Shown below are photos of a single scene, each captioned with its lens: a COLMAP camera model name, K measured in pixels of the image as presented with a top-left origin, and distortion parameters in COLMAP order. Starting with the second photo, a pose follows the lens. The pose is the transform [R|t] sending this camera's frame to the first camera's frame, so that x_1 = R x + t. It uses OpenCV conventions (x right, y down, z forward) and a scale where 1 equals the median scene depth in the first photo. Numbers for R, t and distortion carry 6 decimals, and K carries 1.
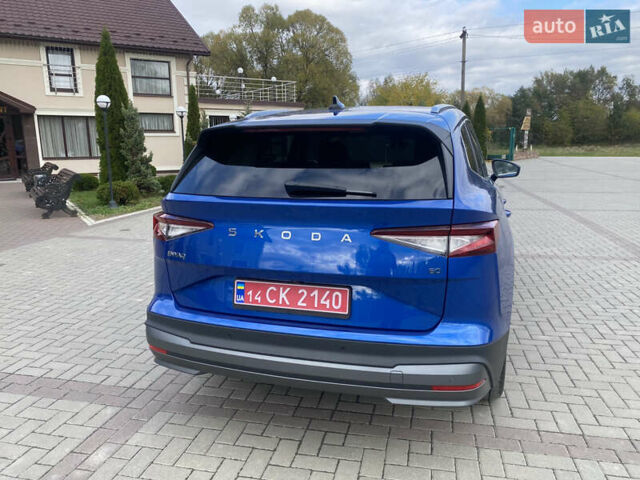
lens RADIAL K [[490.3, 0, 320.5], [0, 490.3, 237.6], [0, 0, 1]] dist [0.014216, -0.005840]
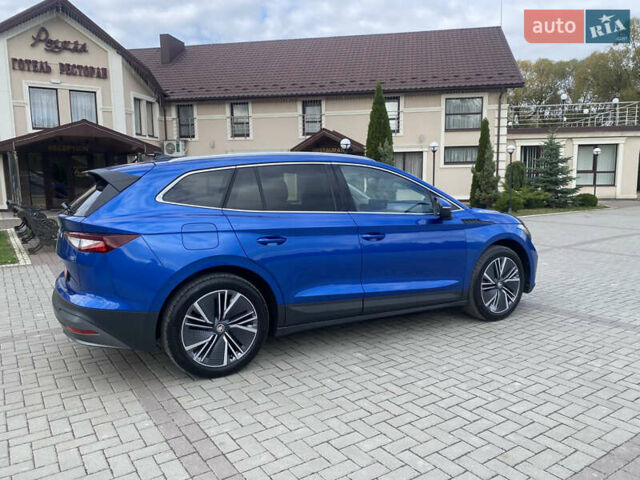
lens RADIAL K [[485.9, 0, 319.7], [0, 485.9, 237.1], [0, 0, 1]] dist [0.034156, -0.035284]
pose [[0.723068, 0.087582, -0.685202, 0.385581], [-0.127000, 0.991876, -0.007237, -0.019406], [0.679002, 0.092254, 0.728317, 0.064045]]
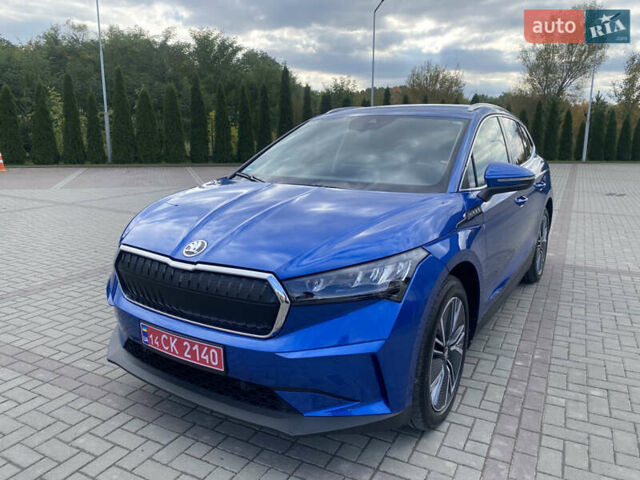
lens RADIAL K [[489.2, 0, 324.0], [0, 489.2, 236.2], [0, 0, 1]] dist [0.009302, 0.002420]
pose [[-0.966311, -0.046431, 0.253153, 0.014104], [0.053779, 0.925455, 0.375020, -0.152775], [-0.251694, 0.376001, -0.891781, 0.802799]]
